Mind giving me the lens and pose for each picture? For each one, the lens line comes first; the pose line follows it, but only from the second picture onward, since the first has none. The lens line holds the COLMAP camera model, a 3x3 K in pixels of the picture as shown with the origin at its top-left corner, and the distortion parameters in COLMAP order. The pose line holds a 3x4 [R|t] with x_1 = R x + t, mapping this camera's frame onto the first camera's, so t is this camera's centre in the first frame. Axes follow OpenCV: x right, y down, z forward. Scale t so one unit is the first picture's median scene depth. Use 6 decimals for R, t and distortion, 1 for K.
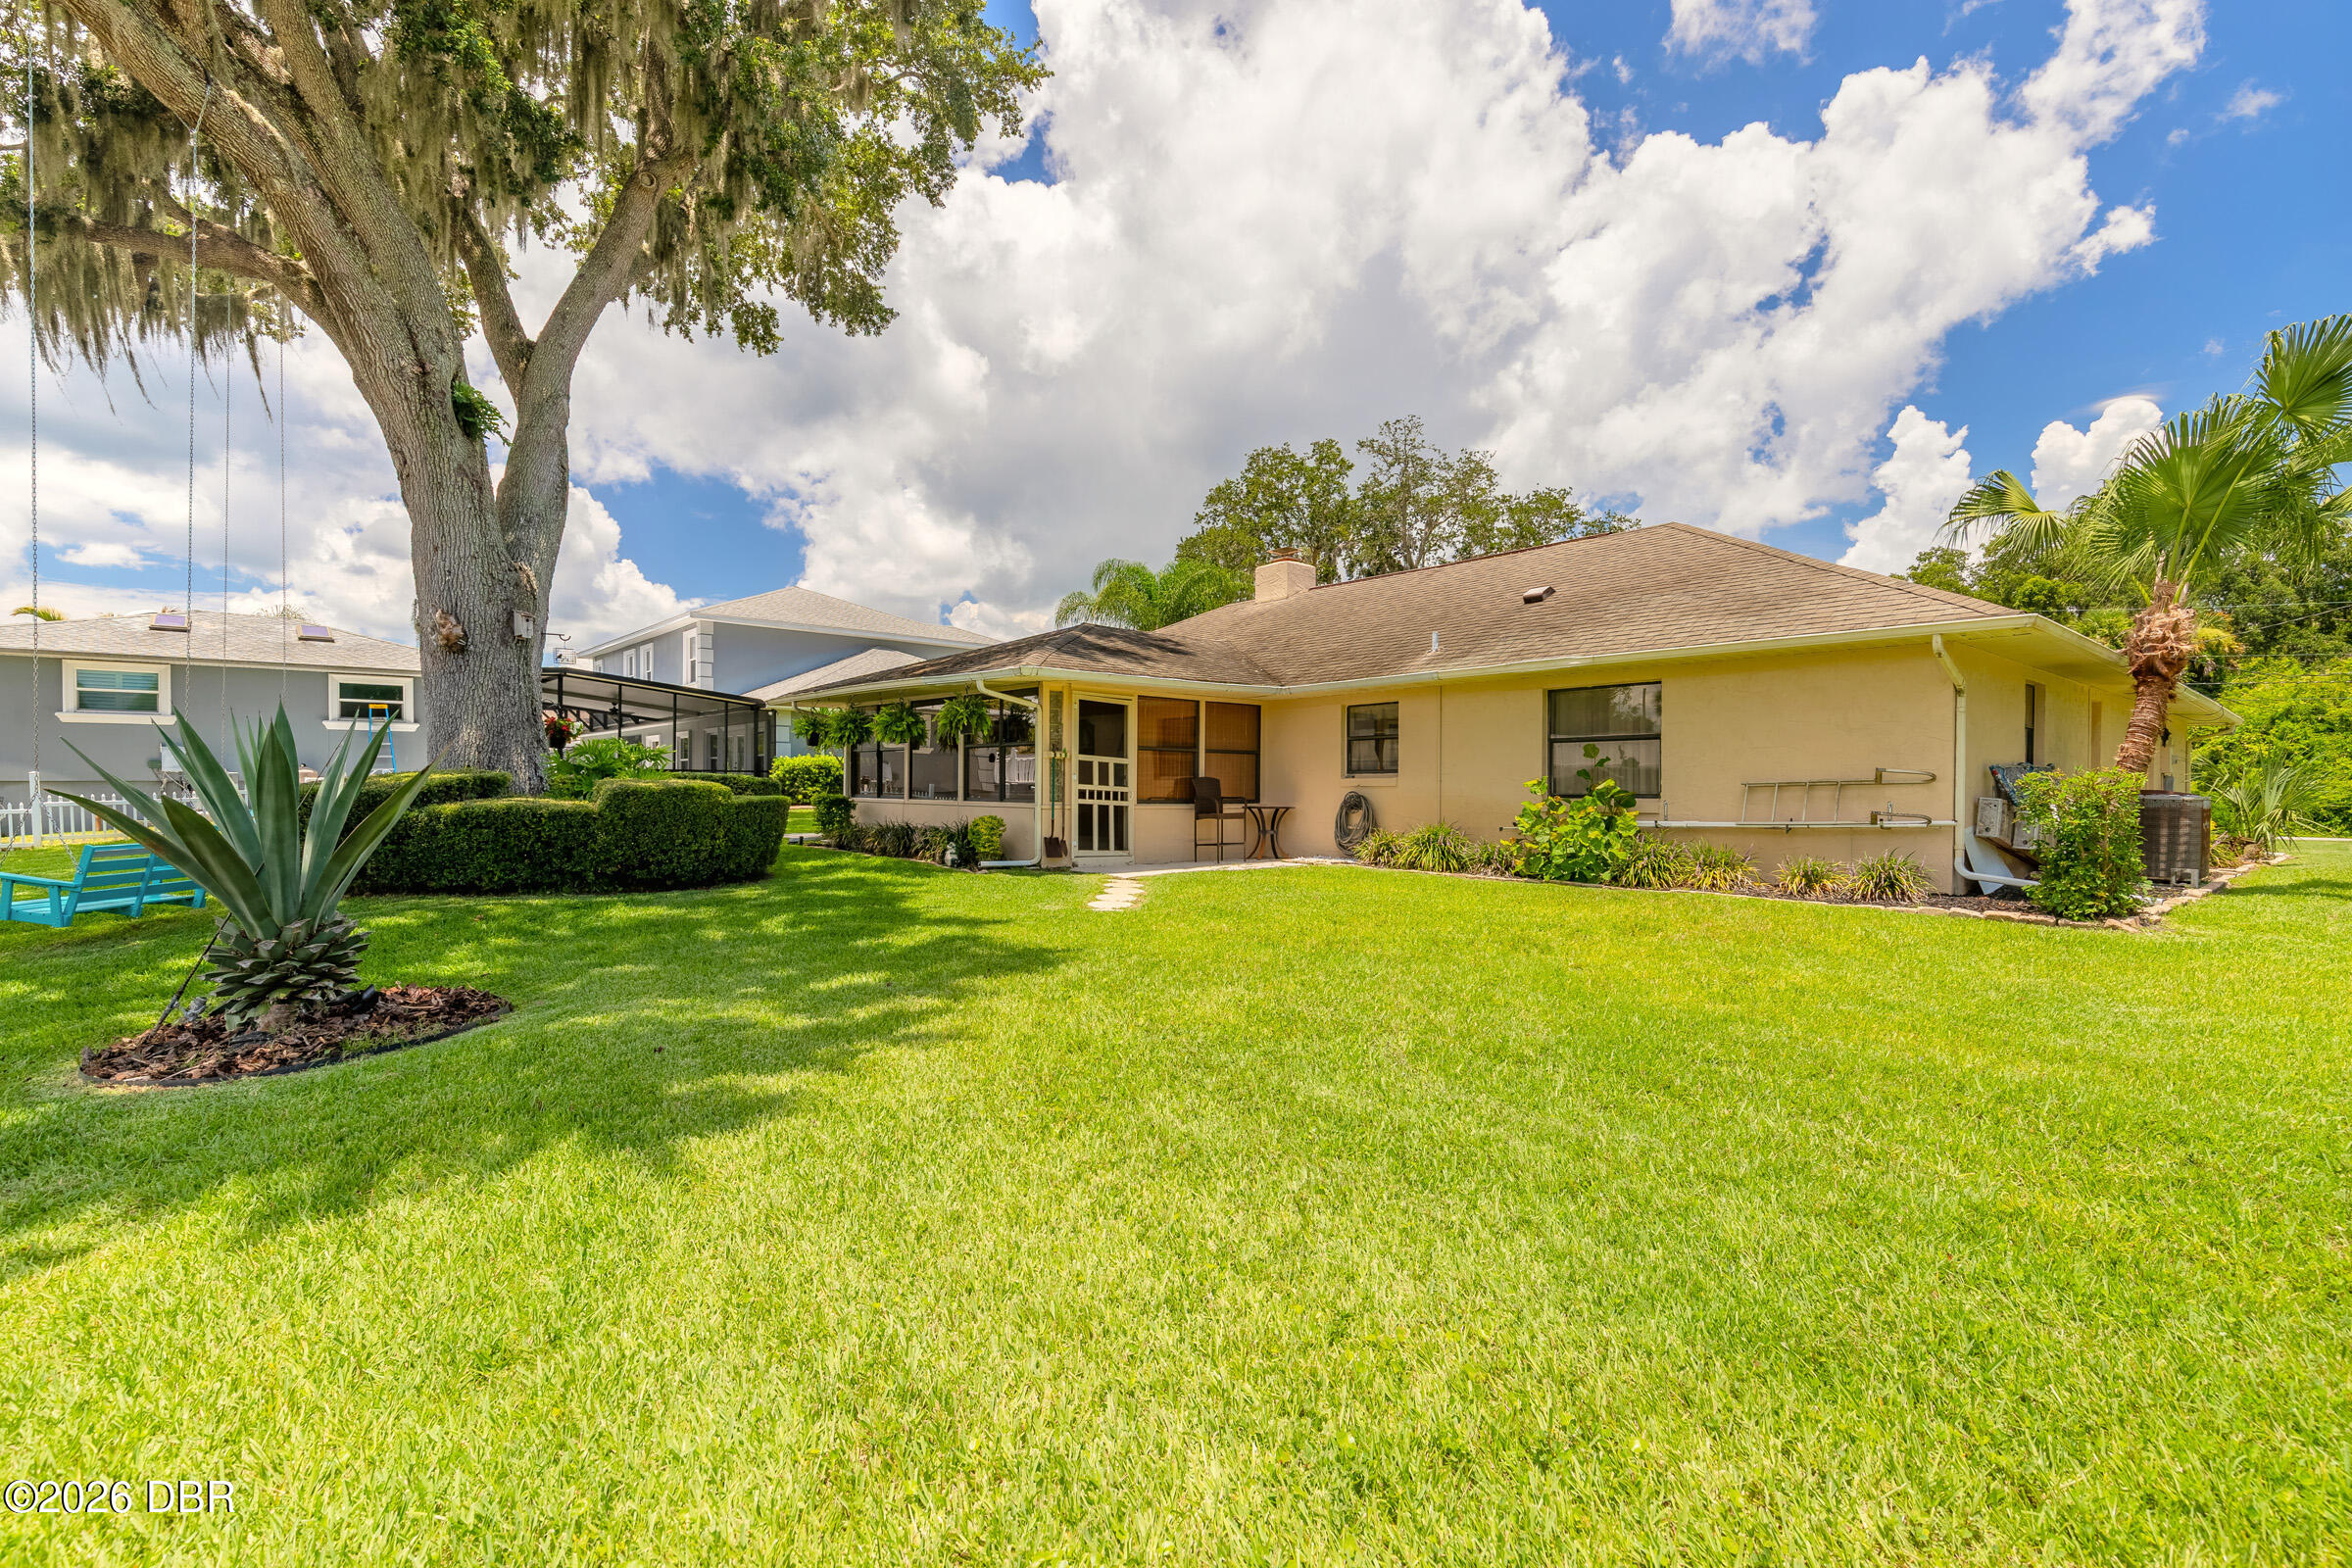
lens RADIAL K [[1065.3, 0, 1173.1], [0, 1065.3, 791.9], [0, 0, 1]] dist [0.004010, 0.000469]
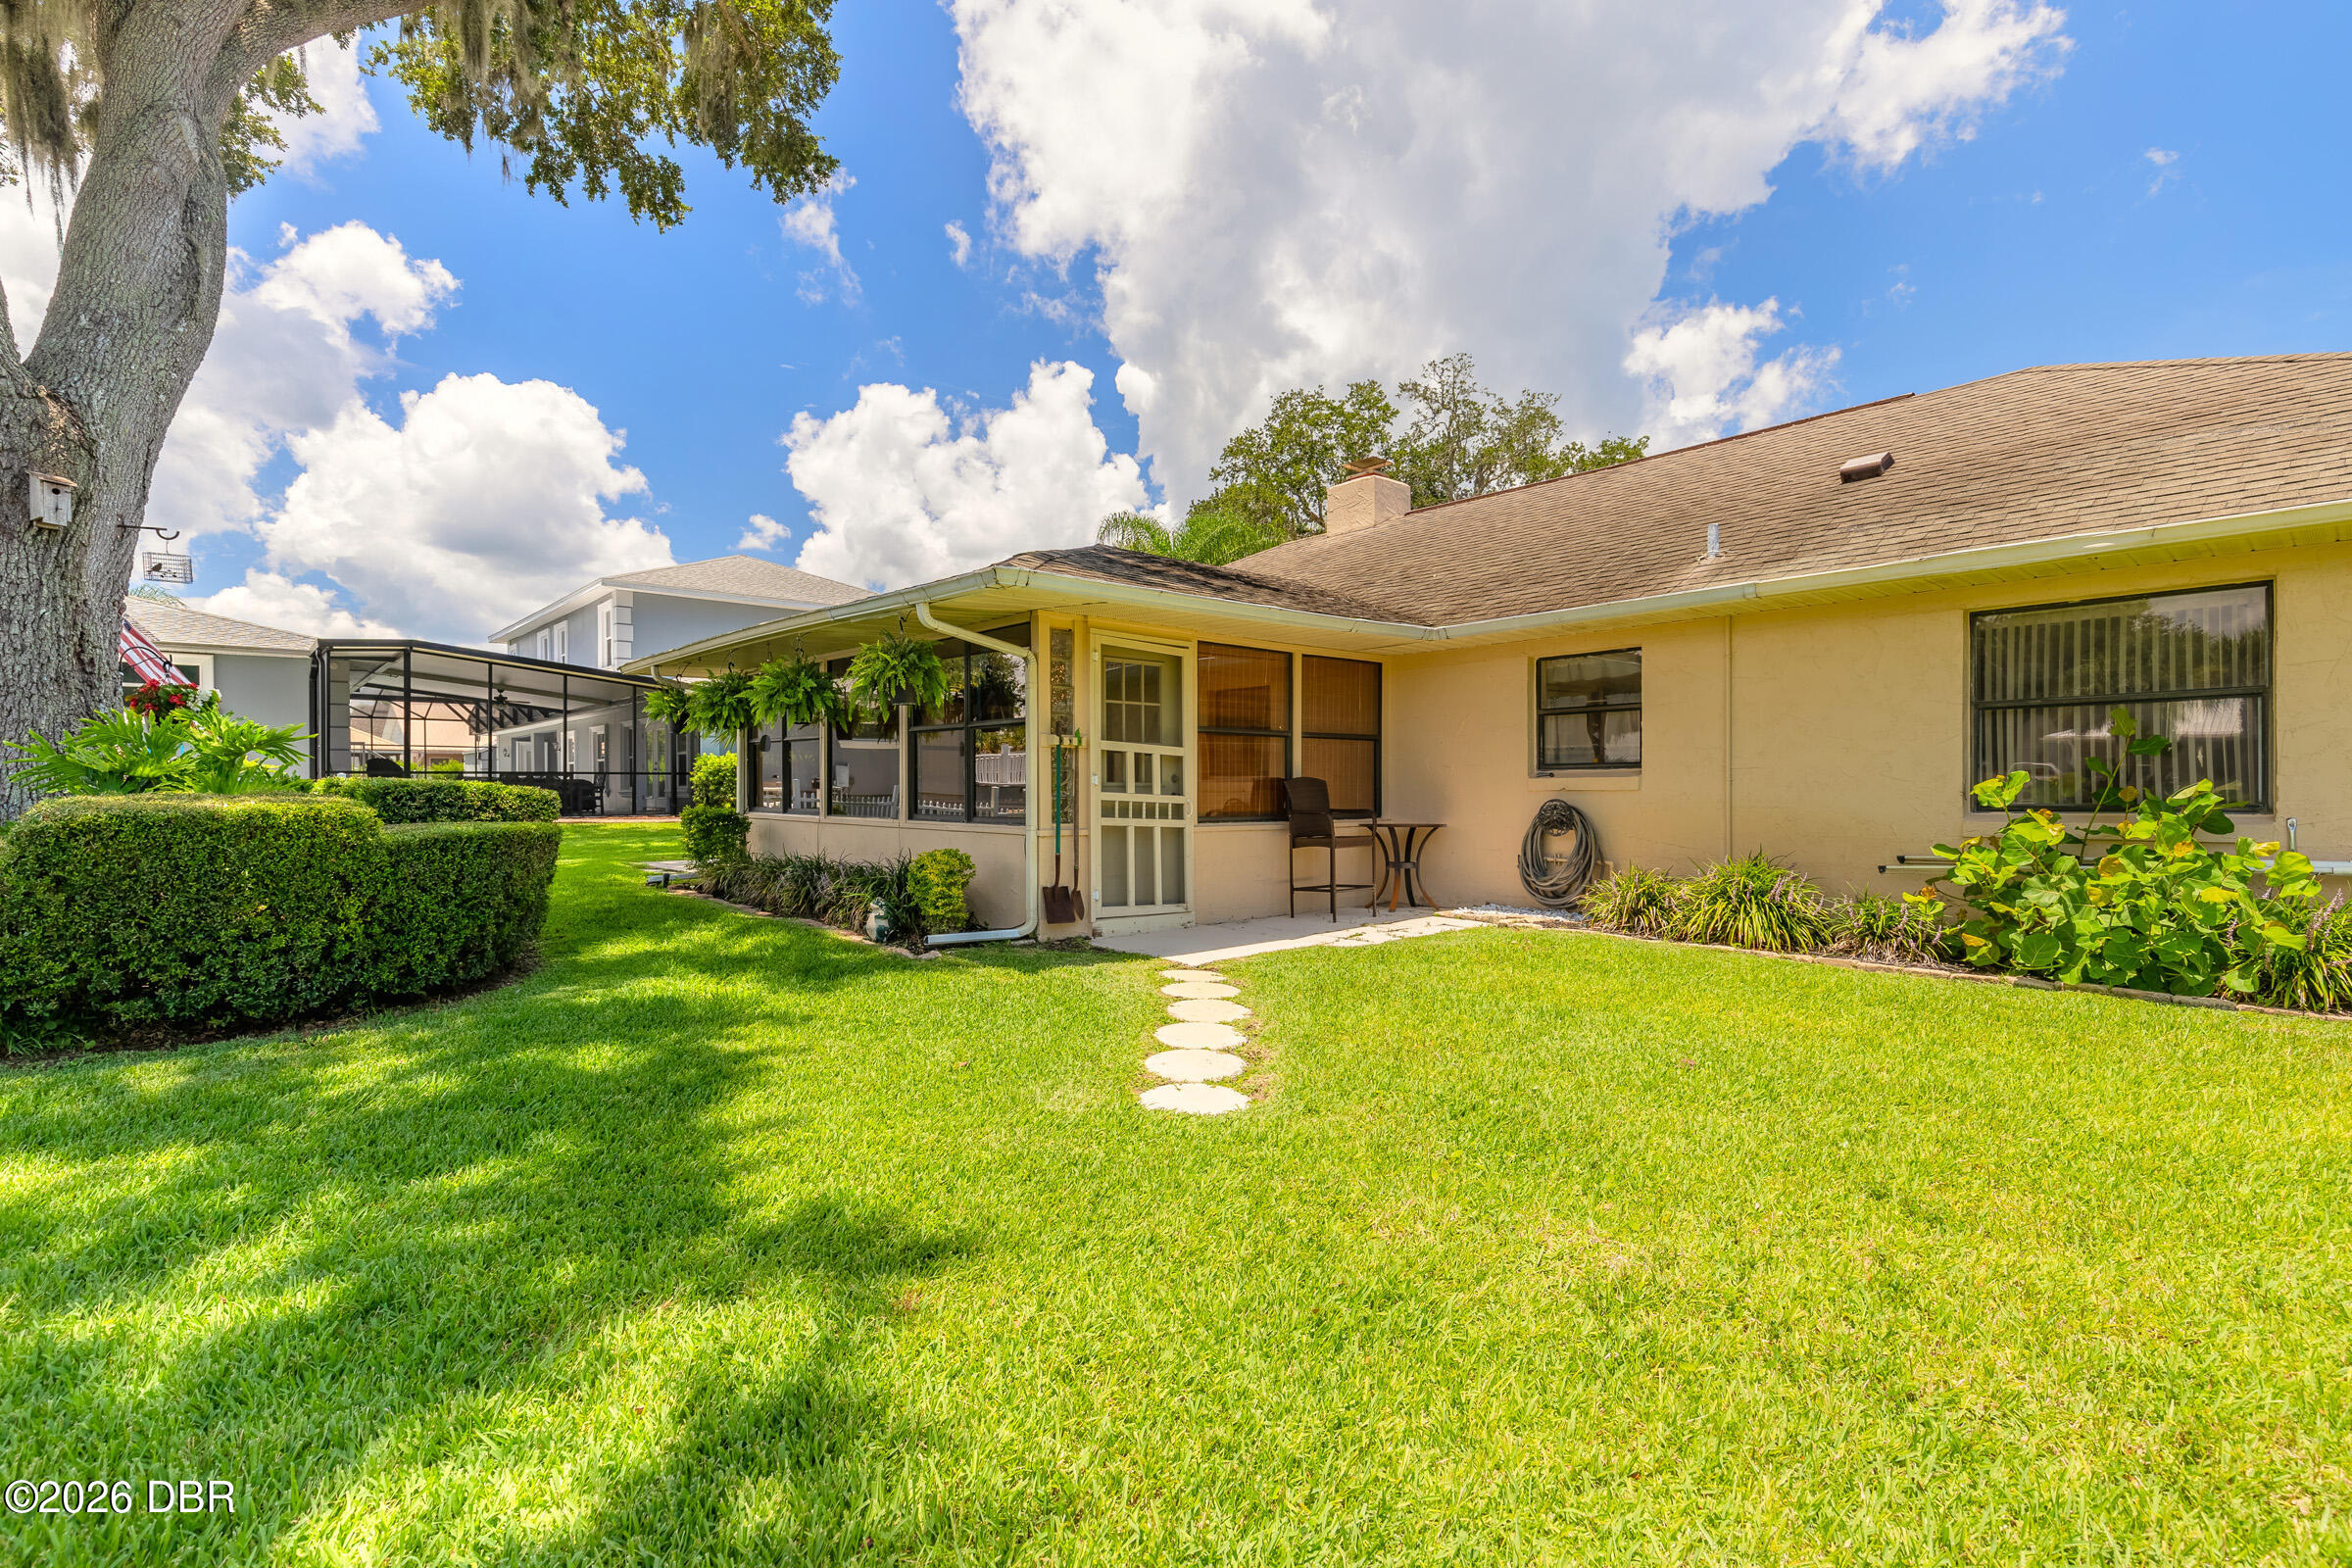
lens RADIAL K [[1081.4, 0, 1176.8], [0, 1081.4, 802.8], [0, 0, 1]] dist [0.001437, 0.000444]
pose [[0.999930, -0.008473, 0.008234, -0.048599], [0.008383, 0.999905, 0.010916, -0.006796], [-0.008325, -0.010846, 0.999907, 0.381616]]
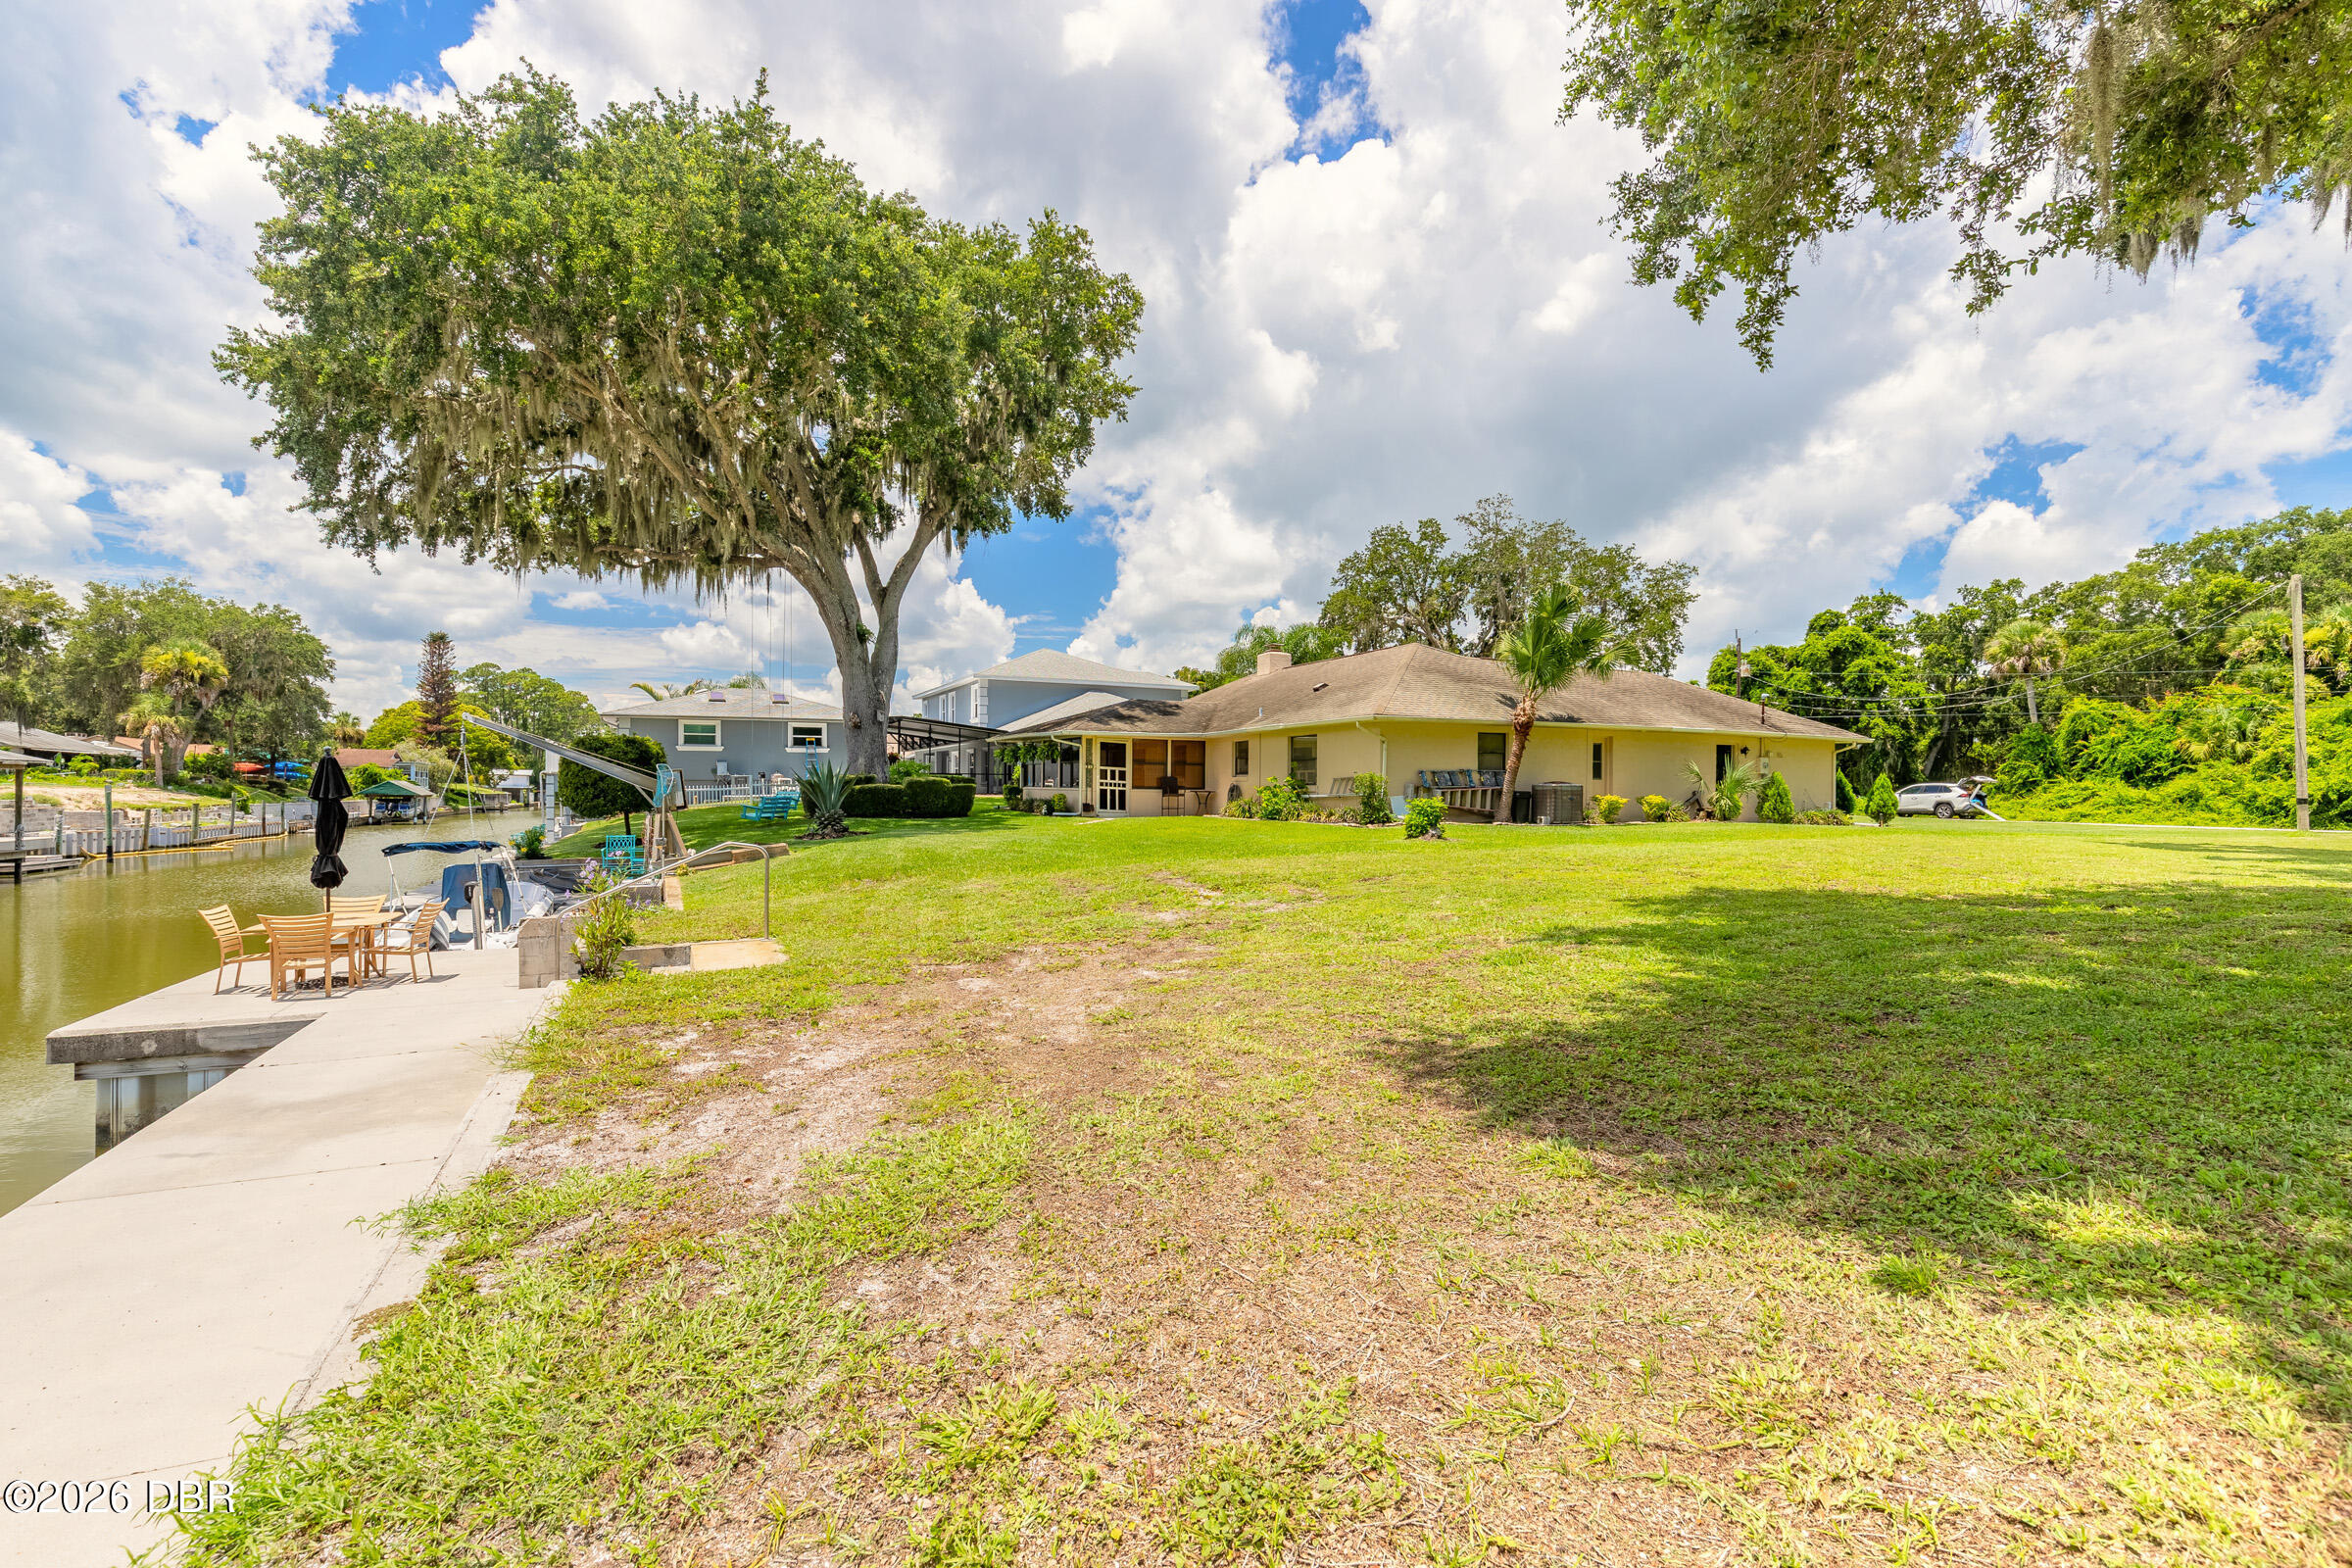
lens RADIAL K [[1065.3, 0, 1173.1], [0, 1065.3, 791.9], [0, 0, 1]] dist [0.004010, 0.000469]
pose [[0.961319, 0.002688, -0.275425, 0.616587], [-0.003447, 0.999991, -0.002272, 0.020916], [0.275417, 0.003133, 0.961320, -1.011314]]
